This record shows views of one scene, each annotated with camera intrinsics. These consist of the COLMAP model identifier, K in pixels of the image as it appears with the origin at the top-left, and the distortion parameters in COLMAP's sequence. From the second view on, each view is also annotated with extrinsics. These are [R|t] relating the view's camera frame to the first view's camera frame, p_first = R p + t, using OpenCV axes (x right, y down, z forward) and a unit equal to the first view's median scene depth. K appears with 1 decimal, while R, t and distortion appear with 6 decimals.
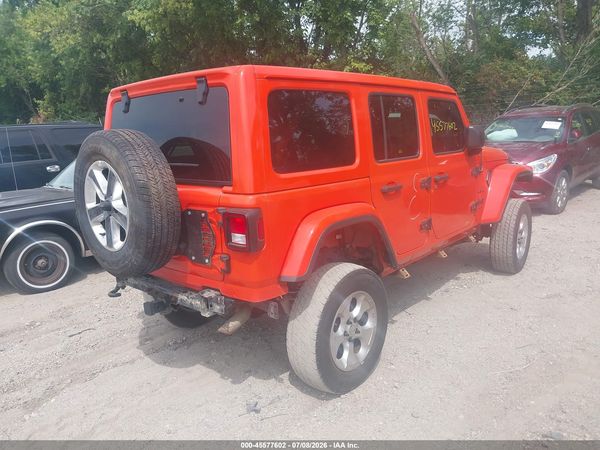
lens RADIAL K [[468.2, 0, 300.0], [0, 468.2, 225.0], [0, 0, 1]] dist [-0.001500, -0.001595]
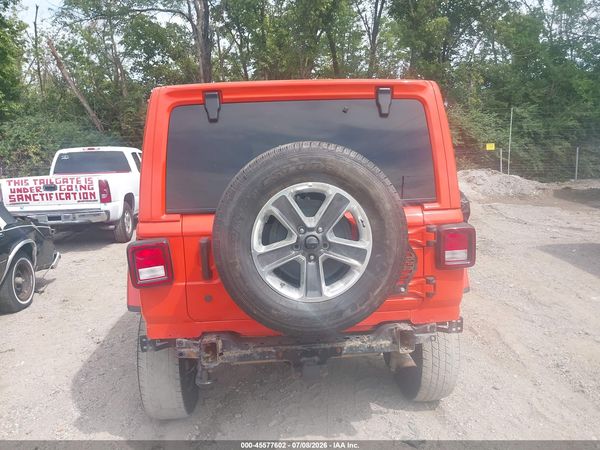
lens RADIAL K [[470.6, 0, 300.4], [0, 470.6, 232.6], [0, 0, 1]] dist [-0.009006, 0.000581]
pose [[0.691768, -0.108692, 0.713893, -0.964462], [0.156263, 0.987715, -0.001039, -0.060574], [-0.705010, 0.112274, 0.700254, 0.492364]]
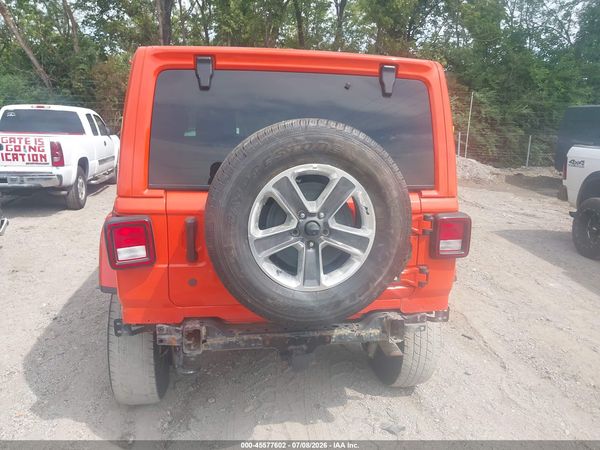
lens RADIAL K [[470.6, 0, 300.4], [0, 470.6, 232.6], [0, 0, 1]] dist [-0.009006, 0.000581]
pose [[0.623290, -0.123988, 0.772099, -0.972350], [0.111753, 0.991339, 0.068981, -0.087276], [-0.773964, 0.043289, 0.631748, 0.577841]]
